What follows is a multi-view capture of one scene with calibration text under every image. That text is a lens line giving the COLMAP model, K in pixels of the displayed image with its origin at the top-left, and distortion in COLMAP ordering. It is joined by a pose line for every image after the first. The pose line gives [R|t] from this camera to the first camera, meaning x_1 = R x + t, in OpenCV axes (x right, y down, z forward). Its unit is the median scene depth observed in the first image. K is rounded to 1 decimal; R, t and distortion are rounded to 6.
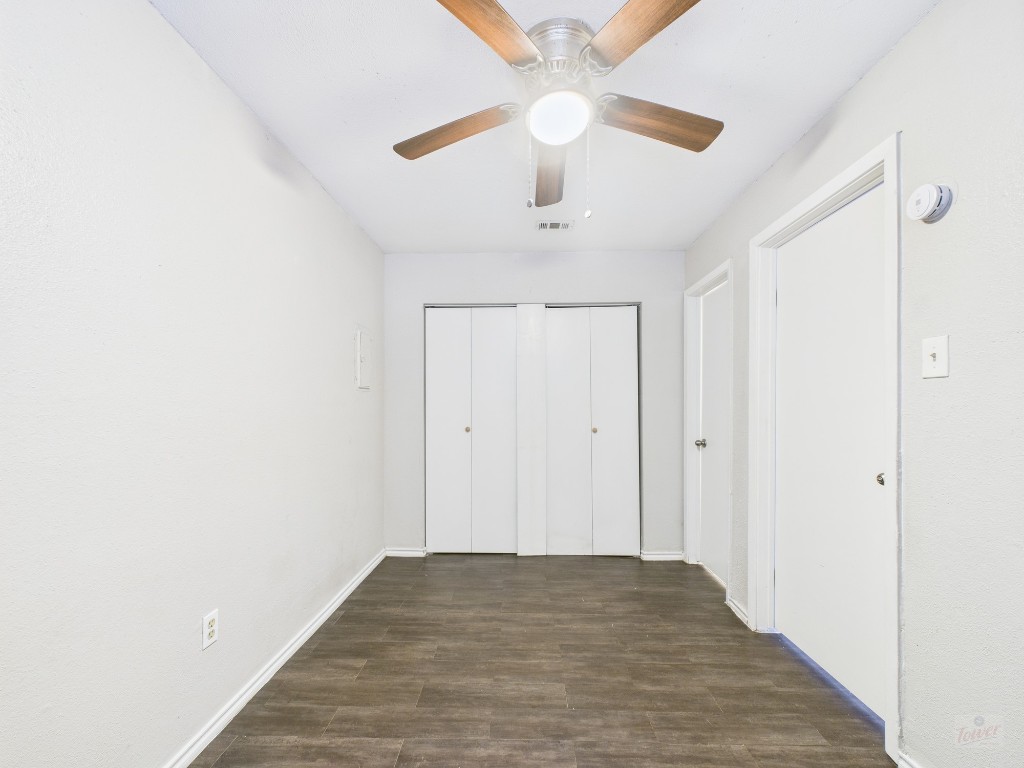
lens RADIAL K [[409.8, 0, 514.7], [0, 409.8, 402.5], [0, 0, 1]] dist [0.002551, 0.000157]
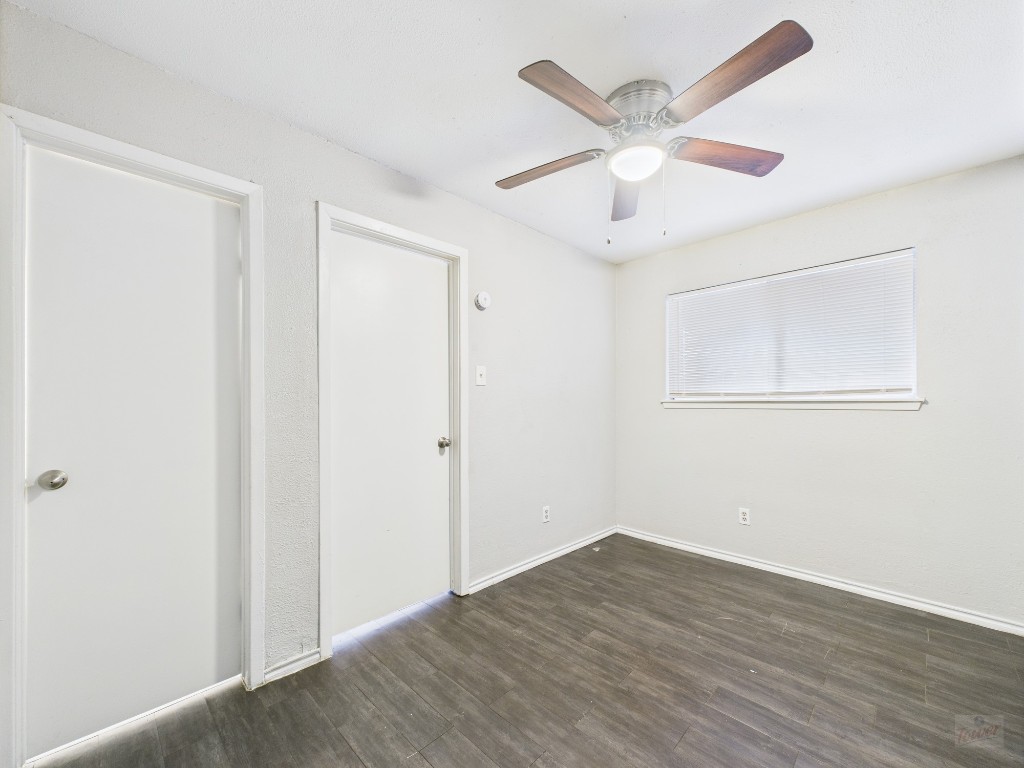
lens RADIAL K [[409.8, 0, 512.9], [0, 409.8, 399.5], [0, 0, 1]] dist [0.002551, 0.000157]
pose [[-0.721217, 0.001281, 0.692708, -0.353621], [-0.007276, 0.999929, -0.009425, 0.018461], [-0.692671, -0.011838, -0.721157, 1.600219]]
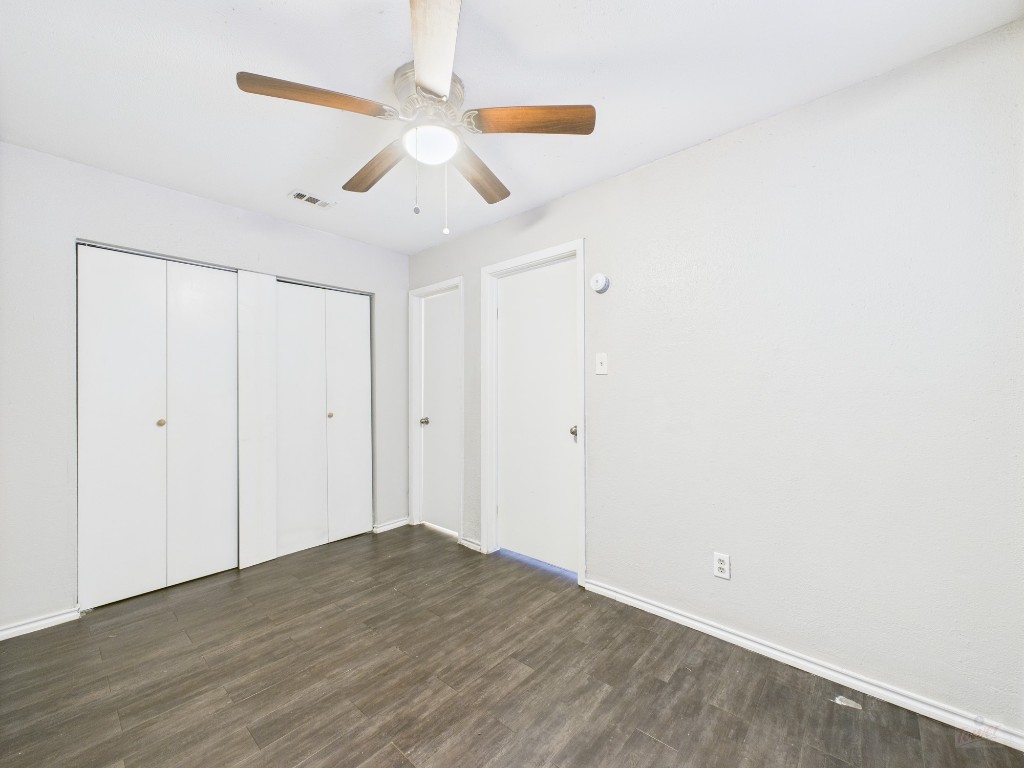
lens RADIAL K [[409.8, 0, 511.0], [0, 409.8, 385.3], [0, 0, 1]] dist [0.002551, 0.000157]
pose [[0.649243, 0.003520, 0.760573, -0.476740], [-0.000955, 0.999992, -0.003813, -0.001402], [-0.760581, 0.001749, 0.649241, 0.053522]]
